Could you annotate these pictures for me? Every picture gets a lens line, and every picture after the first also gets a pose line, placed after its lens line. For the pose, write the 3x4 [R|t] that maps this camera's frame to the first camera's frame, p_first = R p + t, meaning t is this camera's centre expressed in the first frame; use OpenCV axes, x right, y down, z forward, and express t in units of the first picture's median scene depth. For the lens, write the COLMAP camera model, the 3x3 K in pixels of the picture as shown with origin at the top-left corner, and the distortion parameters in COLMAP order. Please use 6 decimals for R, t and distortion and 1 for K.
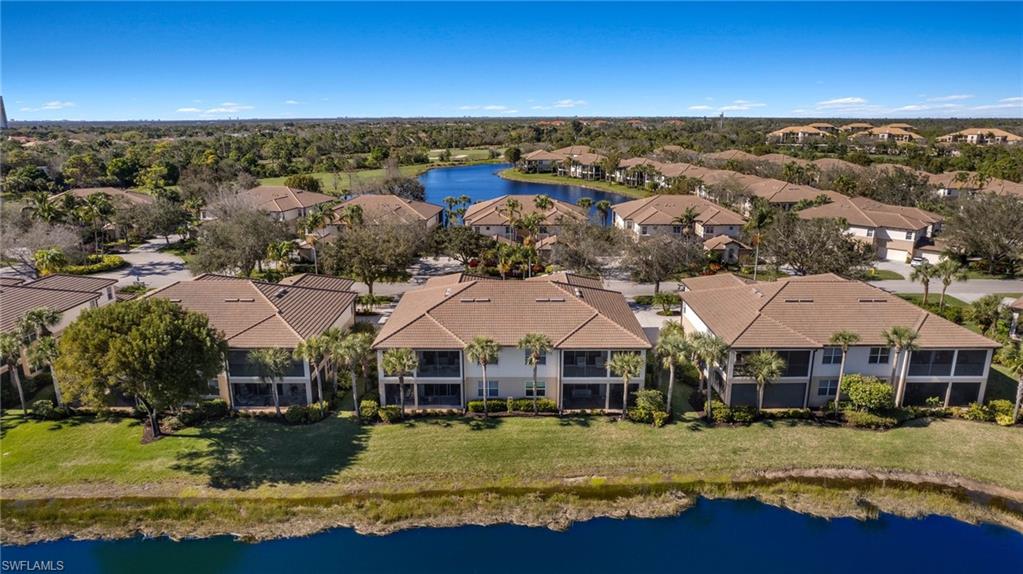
lens RADIAL K [[656.6, 0, 511.5], [0, 656.6, 287.0], [0, 0, 1]] dist [-0.058640, 0.049610]
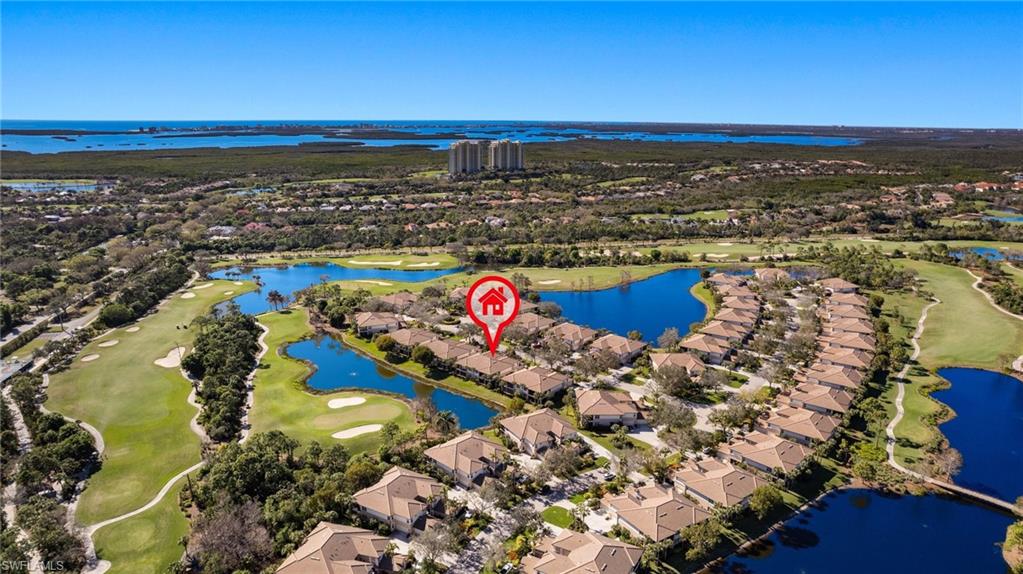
lens RADIAL K [[656.6, 0, 511.5], [0, 656.6, 287.0], [0, 0, 1]] dist [-0.058640, 0.049610]
pose [[0.755308, 0.179487, -0.630313, 3.637538], [-0.185300, 0.981010, 0.057305, -0.969536], [0.628629, 0.073514, 0.774223, -3.148238]]
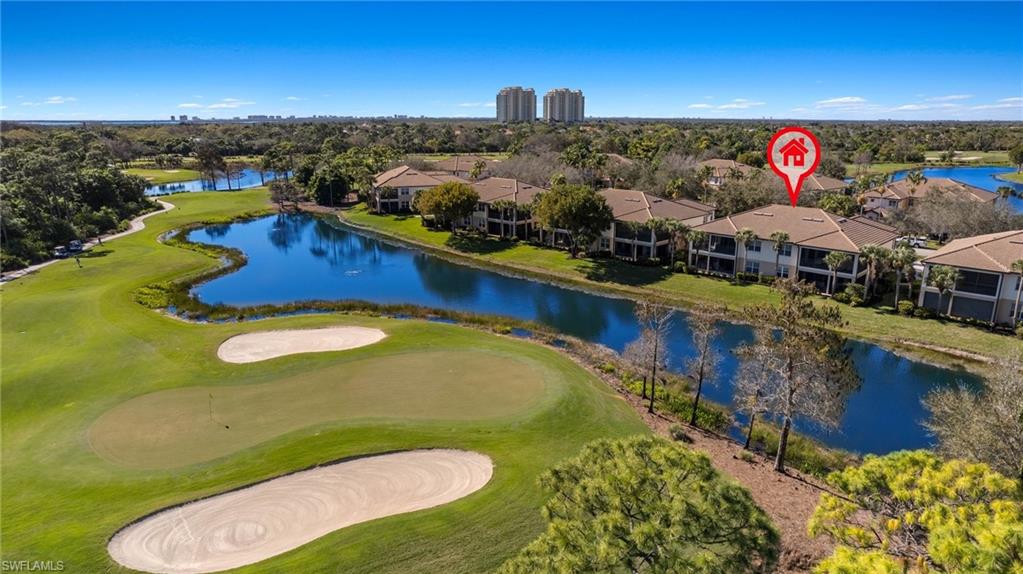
lens RADIAL K [[656.6, 0, 511.5], [0, 656.6, 287.0], [0, 0, 1]] dist [-0.058640, 0.049610]
pose [[0.721923, 0.181644, -0.667707, 0.620471], [-0.182835, 0.980711, 0.069114, 0.207755], [0.667382, 0.072185, 0.741209, -0.549901]]
